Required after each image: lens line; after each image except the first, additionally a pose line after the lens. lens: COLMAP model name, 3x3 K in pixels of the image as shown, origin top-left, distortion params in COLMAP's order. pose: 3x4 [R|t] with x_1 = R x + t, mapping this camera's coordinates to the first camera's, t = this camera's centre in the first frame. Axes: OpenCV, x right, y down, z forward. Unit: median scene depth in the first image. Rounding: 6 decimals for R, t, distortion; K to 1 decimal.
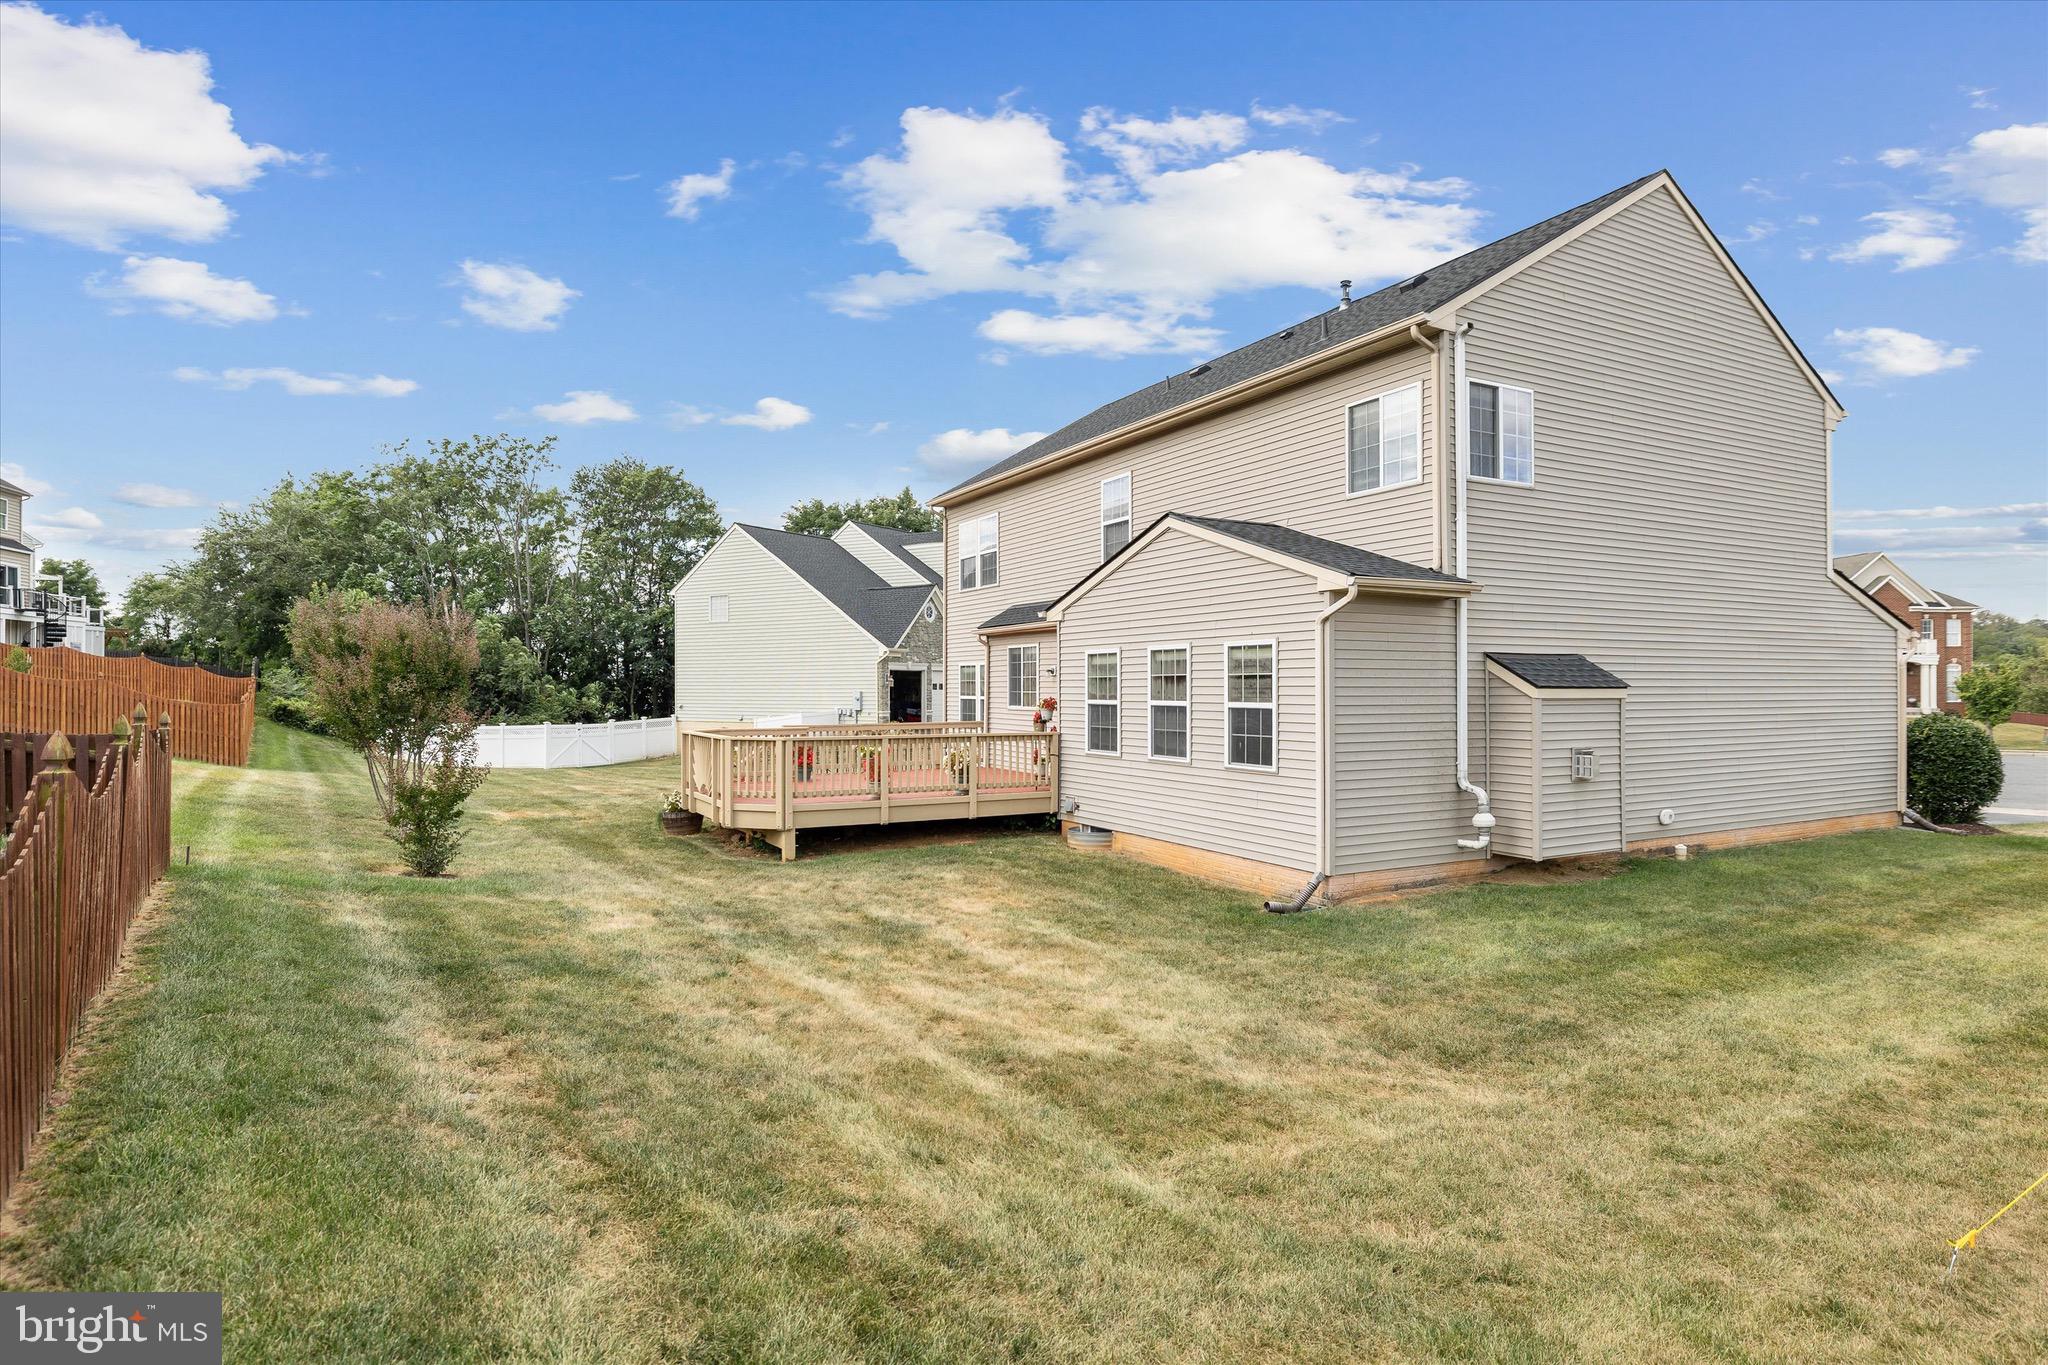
lens RADIAL K [[1078.6, 0, 1033.7], [0, 1078.6, 680.8], [0, 0, 1]] dist [0.001530, 0.000312]
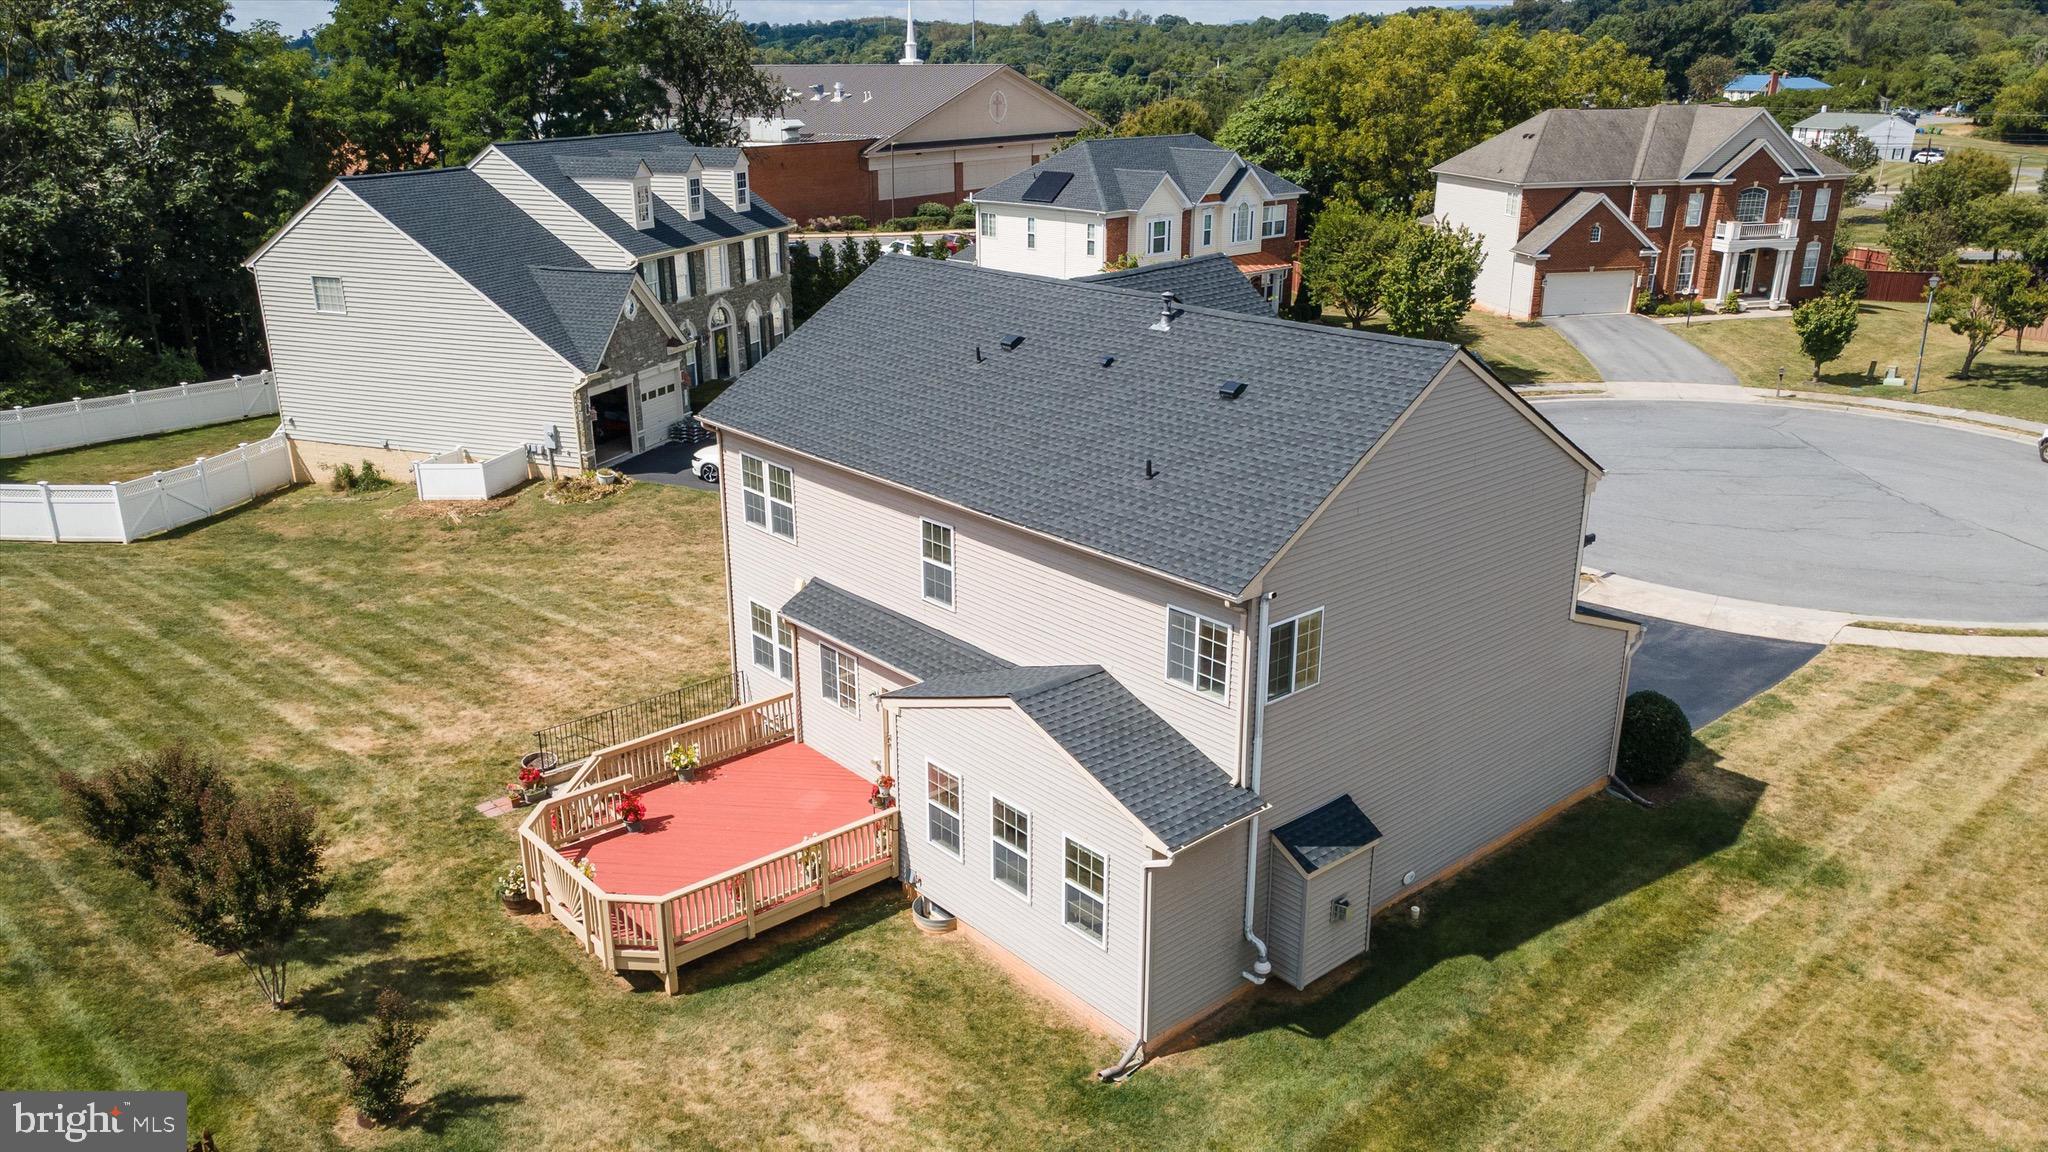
lens RADIAL K [[1490.4, 0, 1007.9], [0, 1490.4, 567.7], [0, 0, 1]] dist [0.043771, 0.002155]
pose [[0.979197, -0.066905, 0.191563, -0.155109], [0.001012, 0.945676, 0.325110, -0.744339], [-0.202908, -0.318153, 0.926071, -0.357835]]
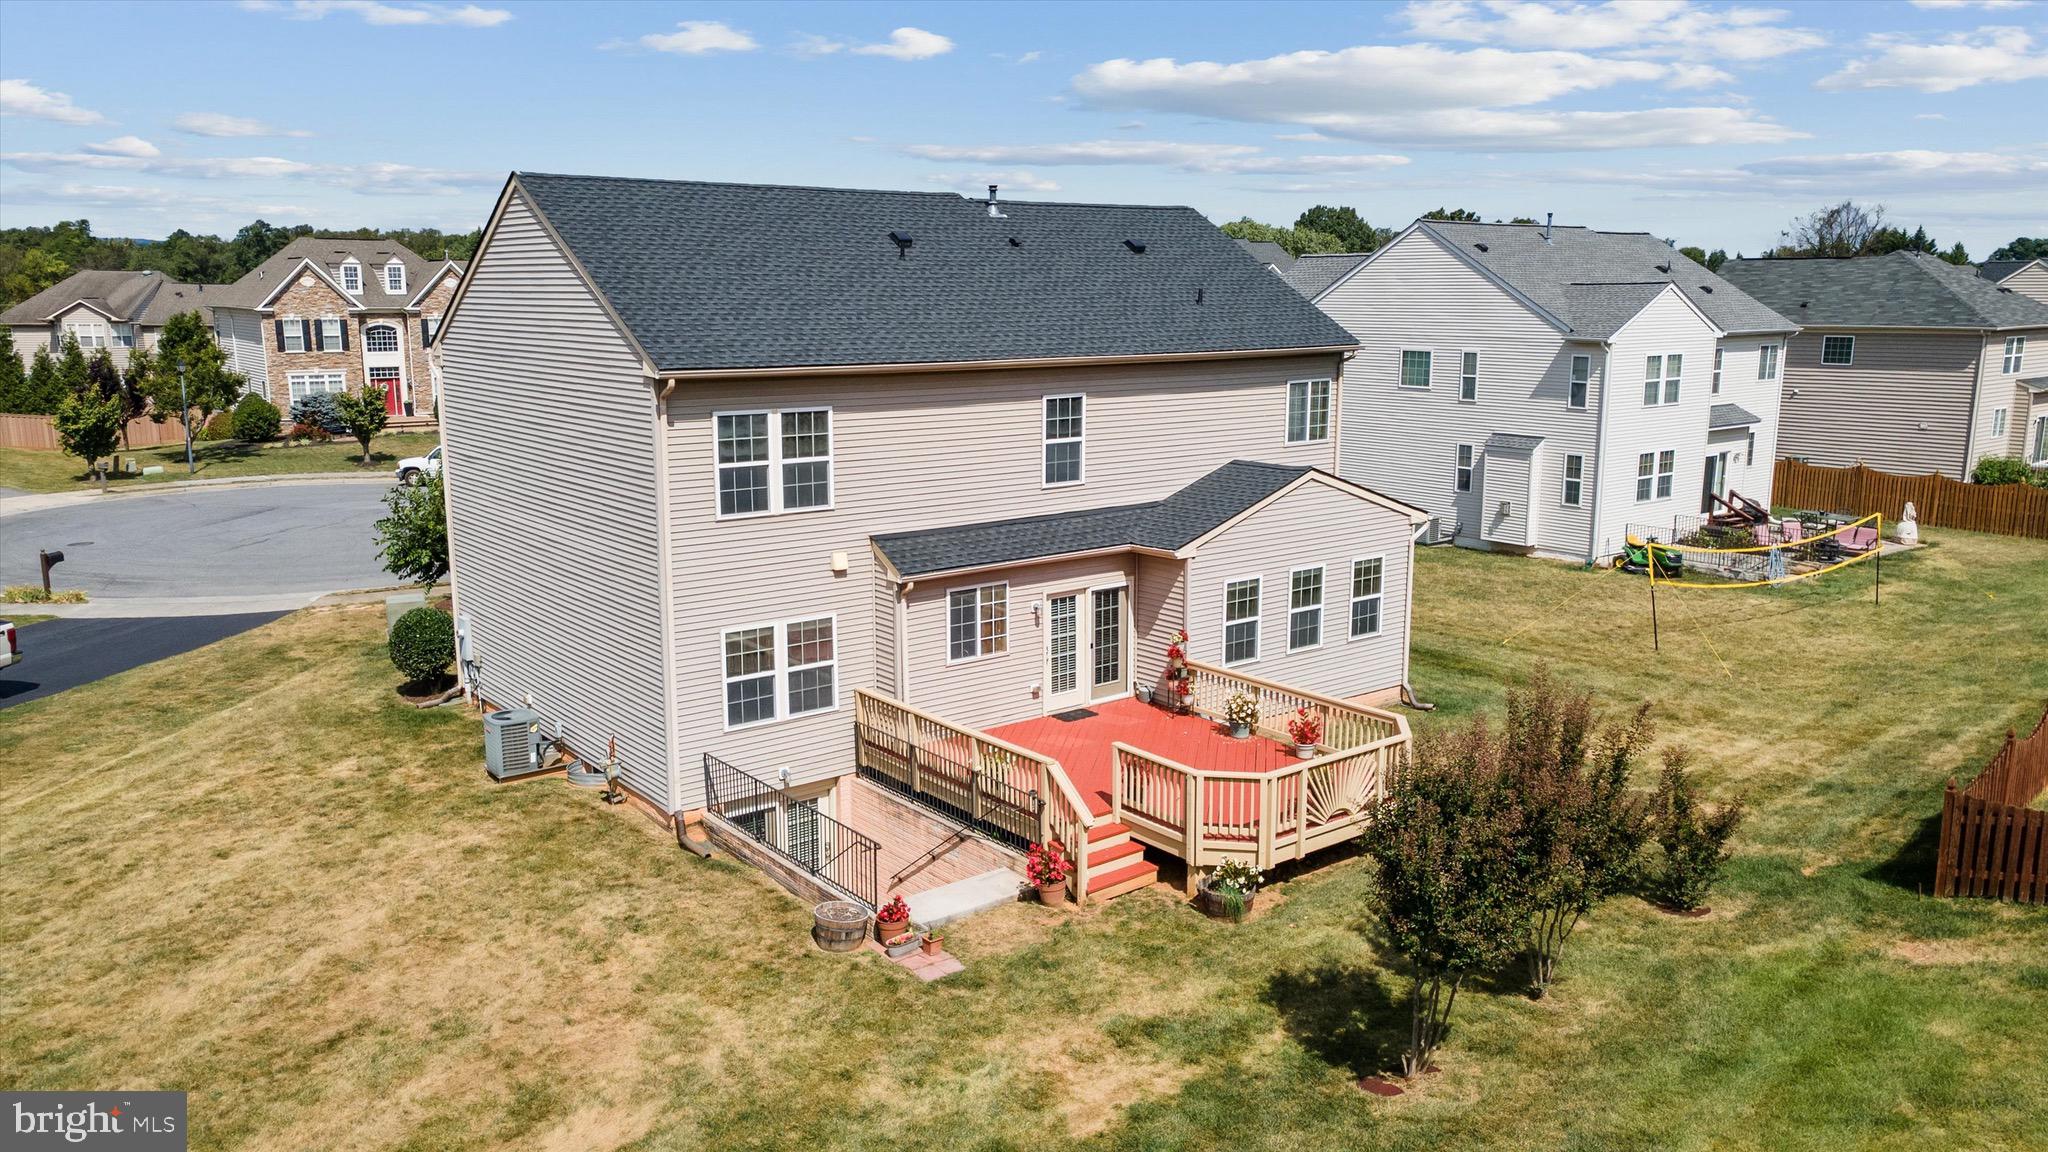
lens RADIAL K [[1497.5, 0, 1012.6], [0, 1497.5, 568.9], [0, 0, 1]] dist [0.049917, 0.004618]
pose [[-0.151154, -0.179460, 0.972083, -1.563350], [-0.003470, 0.983473, 0.181023, -0.350123], [-0.988504, 0.023989, -0.149279, 1.574760]]
